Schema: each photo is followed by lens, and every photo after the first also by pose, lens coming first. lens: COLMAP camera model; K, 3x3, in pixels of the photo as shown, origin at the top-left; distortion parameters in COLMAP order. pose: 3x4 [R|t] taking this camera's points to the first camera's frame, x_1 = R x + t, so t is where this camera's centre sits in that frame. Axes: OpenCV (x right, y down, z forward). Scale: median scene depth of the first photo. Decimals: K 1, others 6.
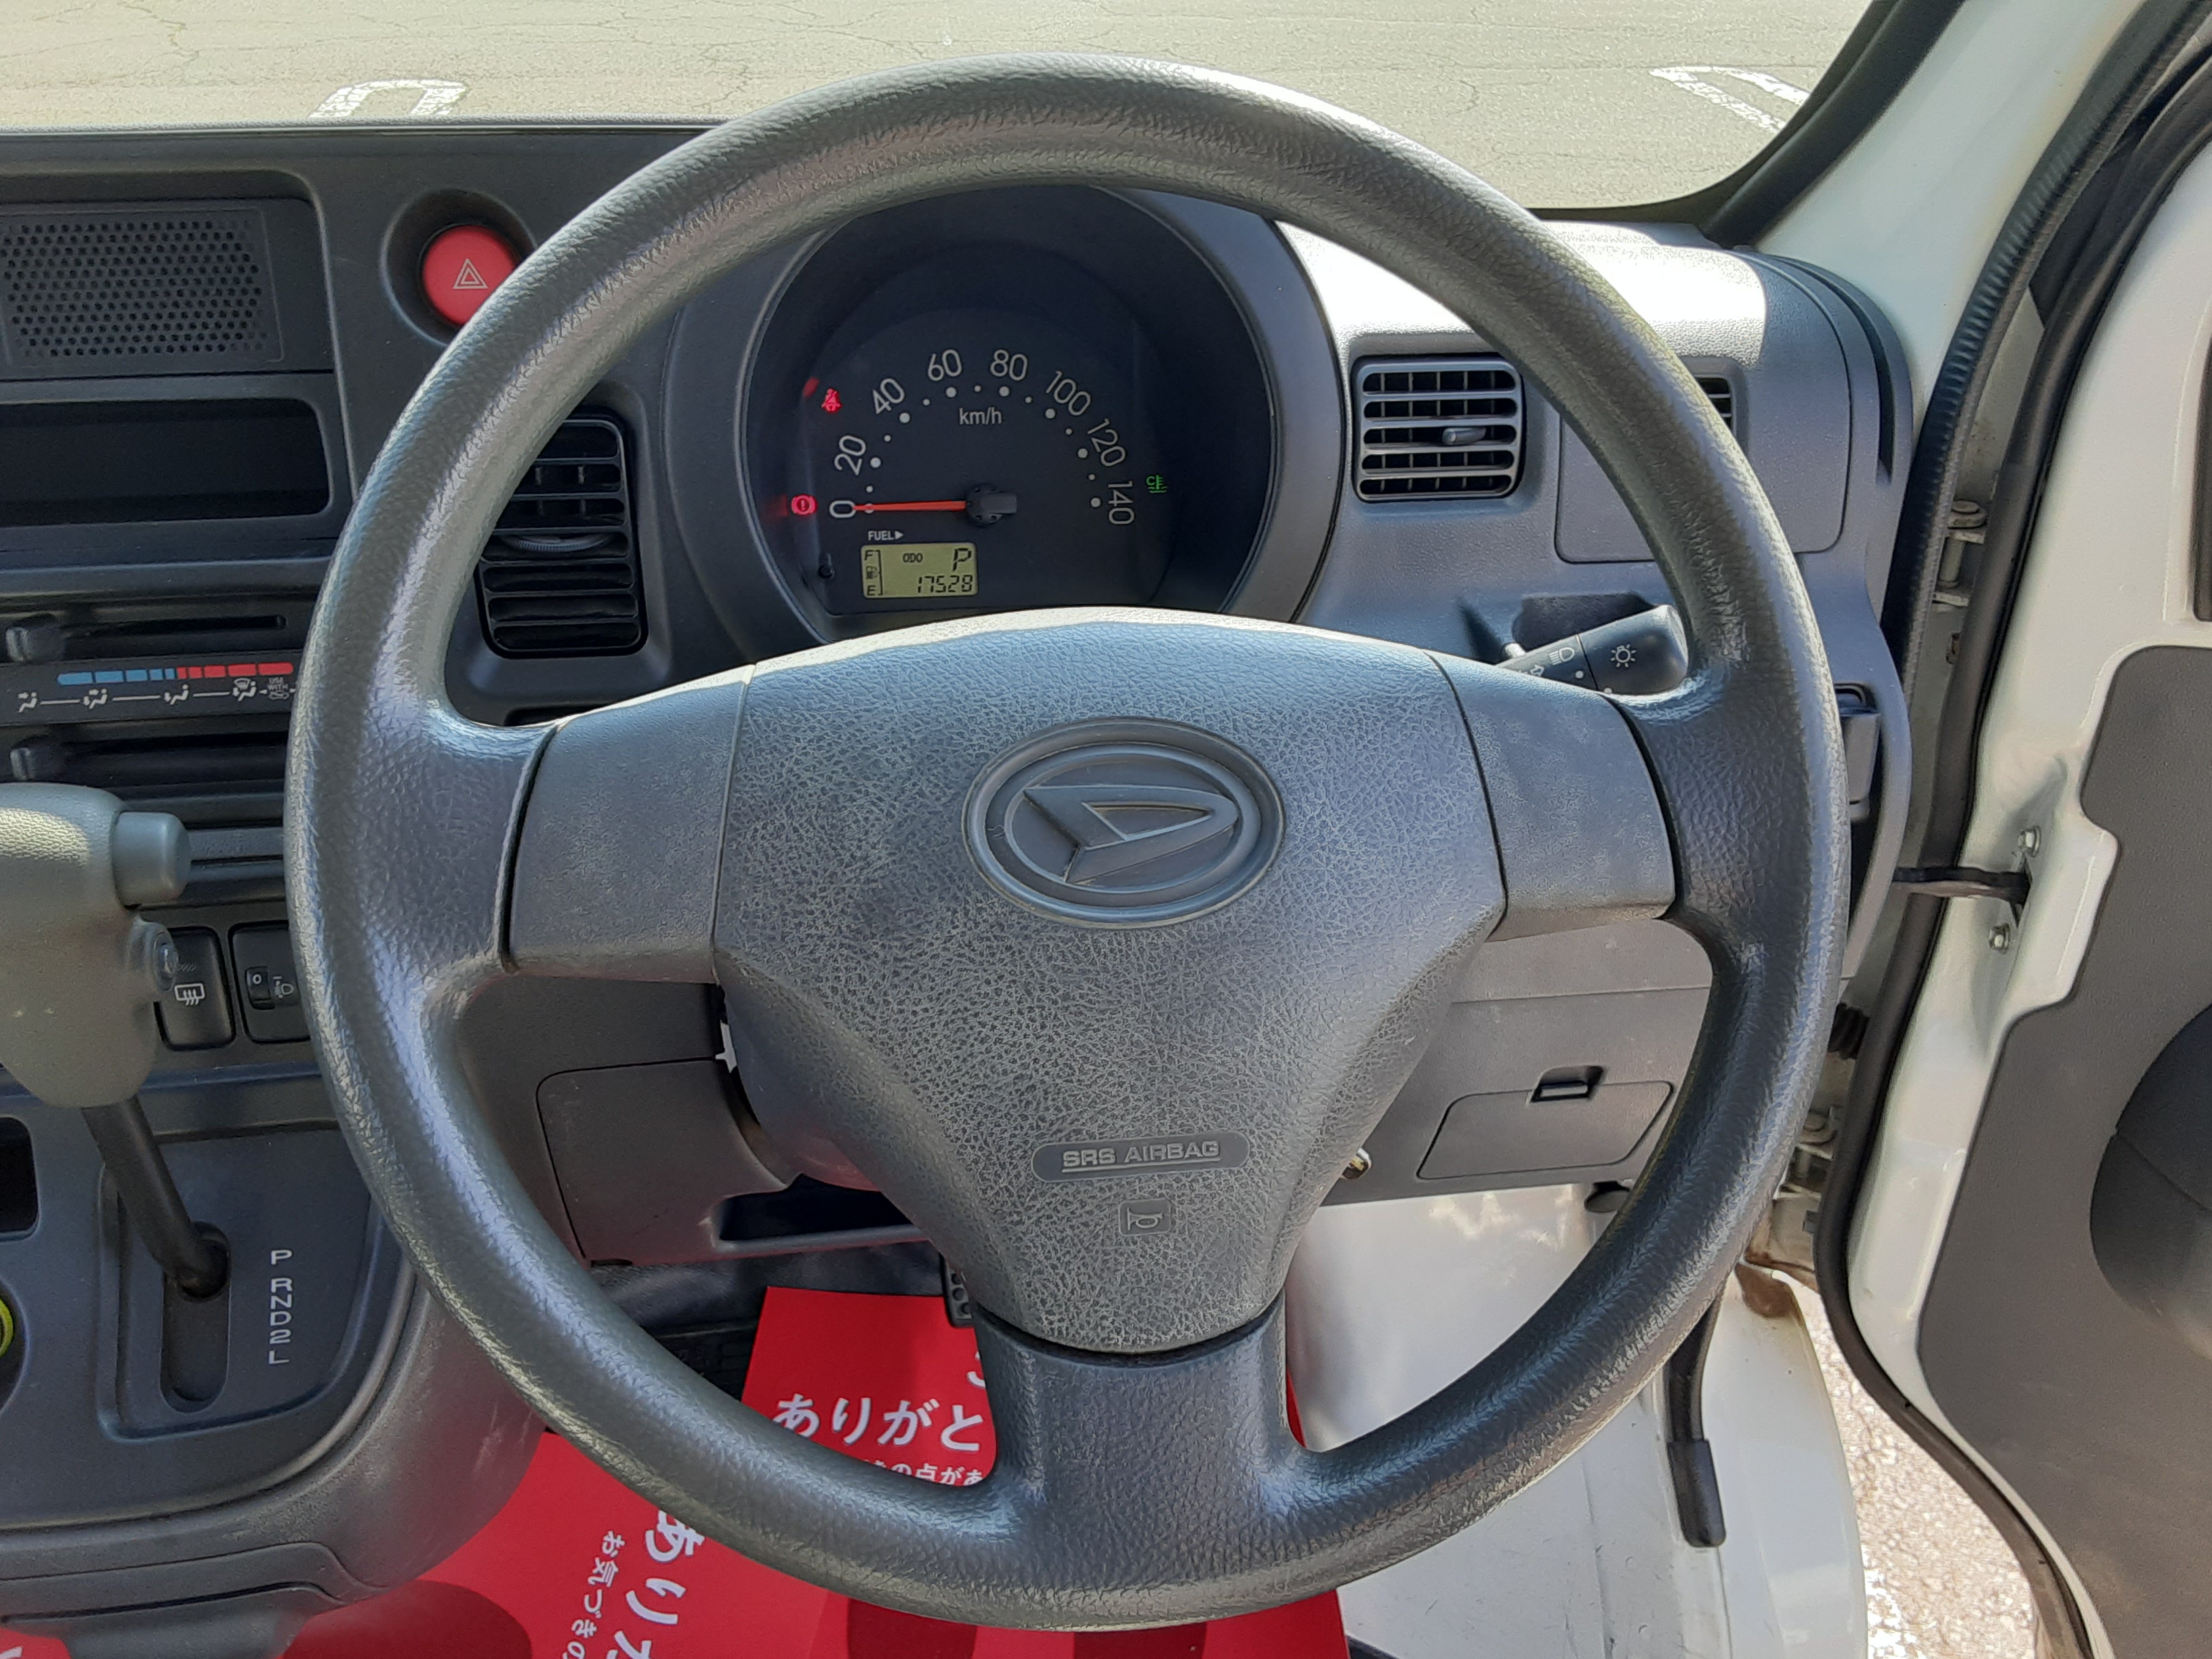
lens RADIAL K [[1774.6, 0, 1106.0], [0, 1774.6, 829.5], [0, 0, 1]] dist [0.136665, -0.216834]
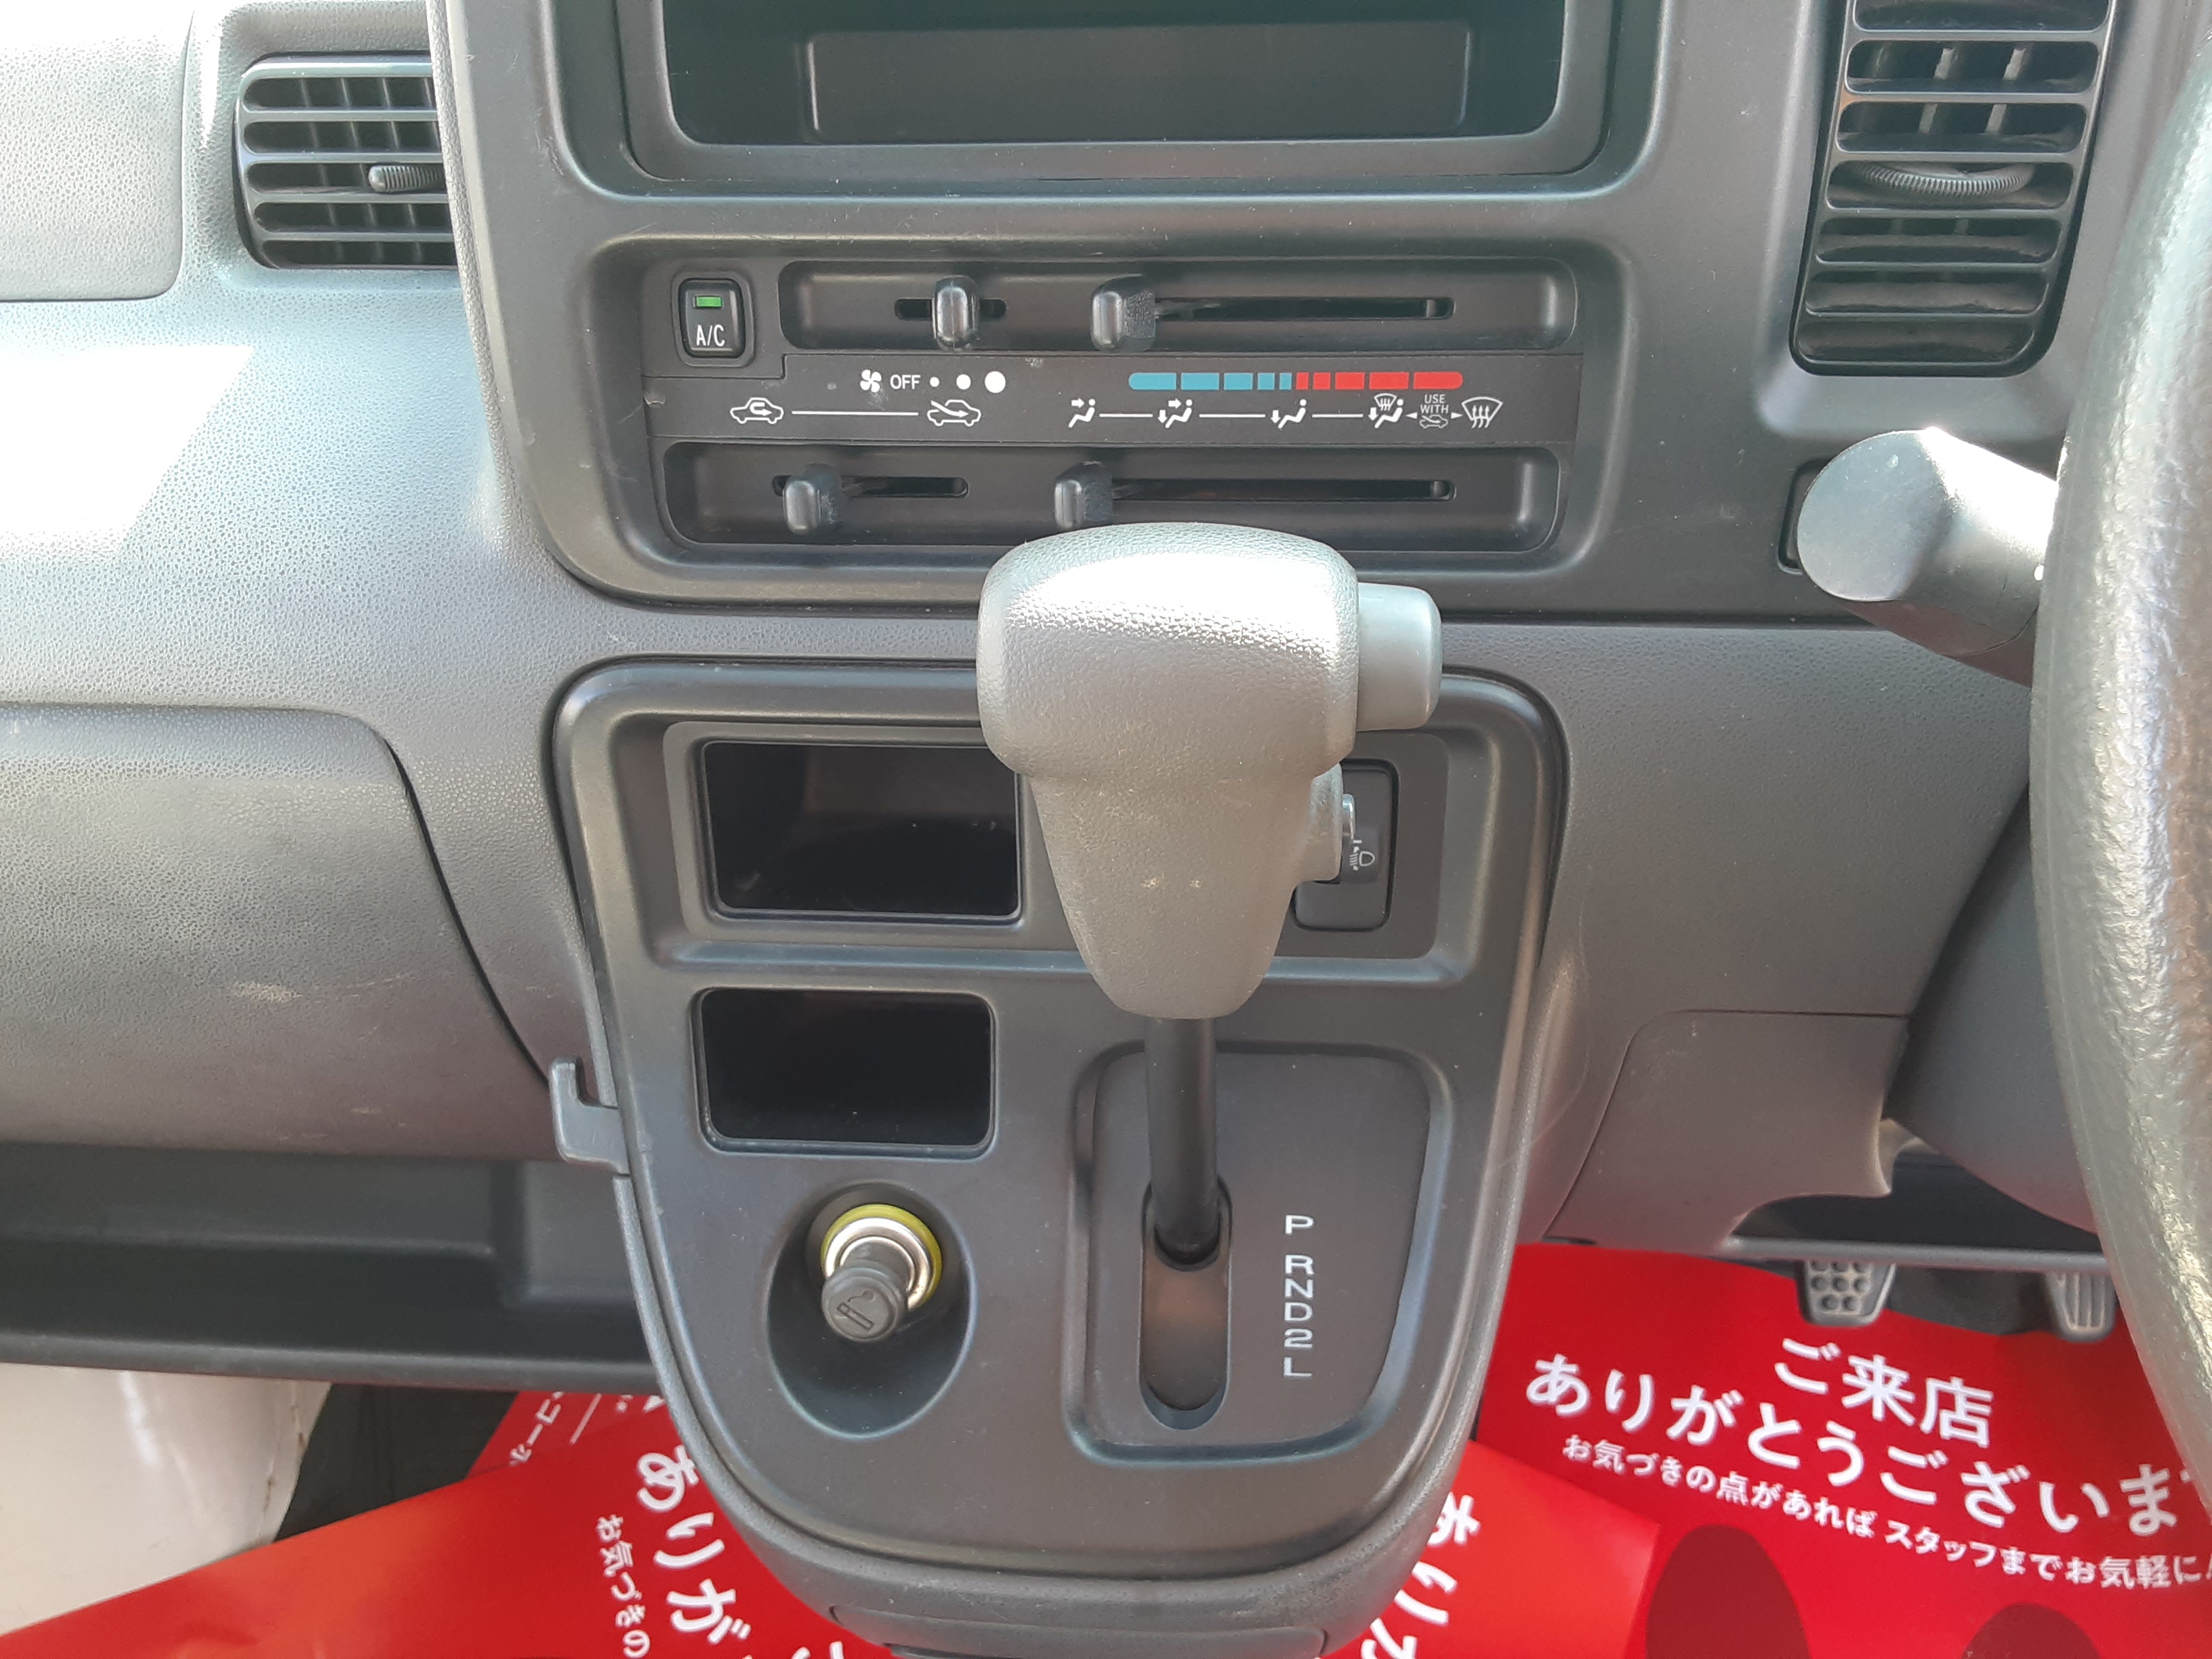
lens RADIAL K [[1774.6, 0, 1106.0], [0, 1774.6, 829.5], [0, 0, 1]] dist [0.136665, -0.216834]
pose [[0.975245, 0.097597, -0.198425, -0.425585], [-0.078324, 0.991616, 0.102777, 0.014773], [0.206792, -0.084692, 0.974713, 0.325036]]
